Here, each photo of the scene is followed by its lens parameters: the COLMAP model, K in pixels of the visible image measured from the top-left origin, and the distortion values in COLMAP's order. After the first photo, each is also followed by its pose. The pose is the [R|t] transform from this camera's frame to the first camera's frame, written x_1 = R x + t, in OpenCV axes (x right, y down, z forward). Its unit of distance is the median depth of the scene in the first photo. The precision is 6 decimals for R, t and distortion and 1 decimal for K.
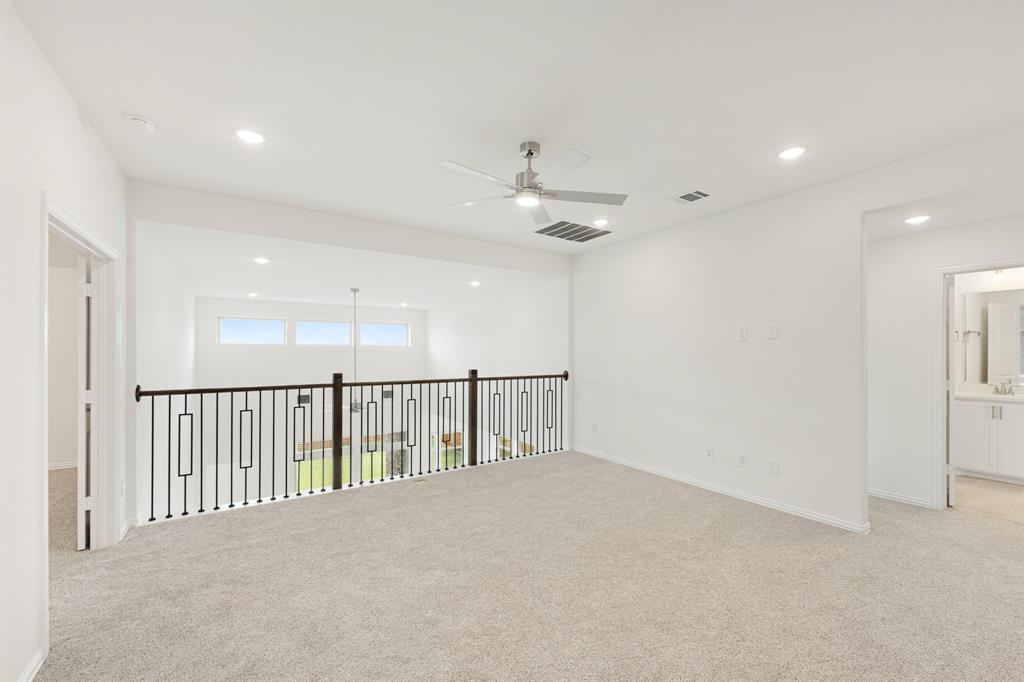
lens RADIAL K [[389.7, 0, 512.2], [0, 389.7, 353.1], [0, 0, 1]] dist [-0.052974, 0.000024]
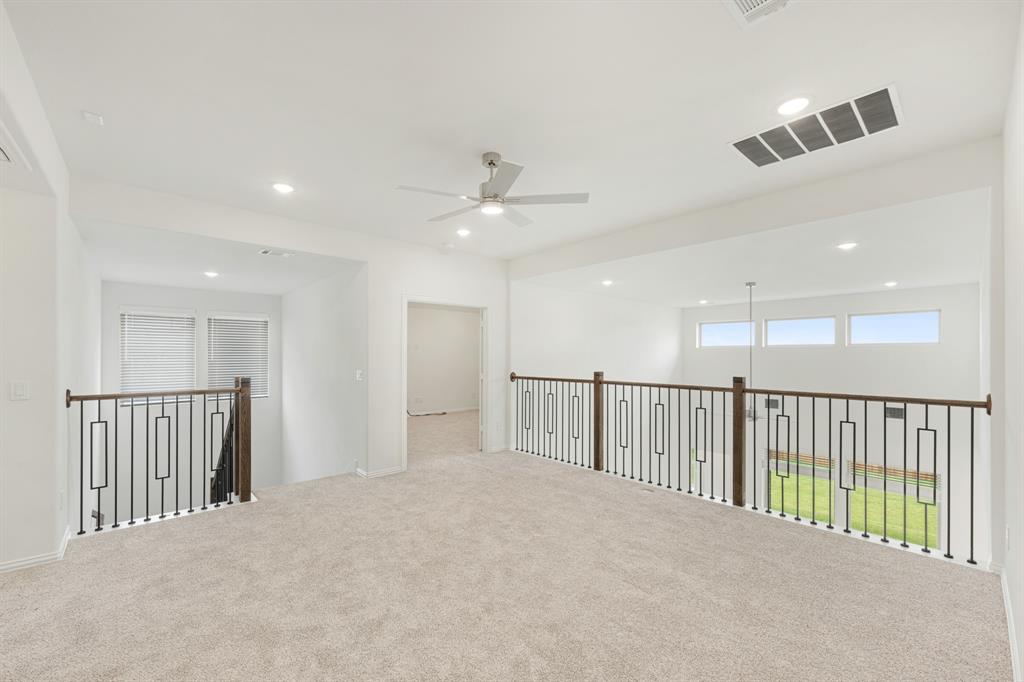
lens RADIAL K [[415.5, 0, 512.0], [0, 415.5, 341.0], [0, 0, 1]] dist [0.002761, 0.000196]
pose [[0.129406, -0.035024, -0.990973, 0.651969], [-0.001026, 0.999371, -0.035454, 0.002958], [0.991591, 0.005605, 0.129288, 0.482322]]
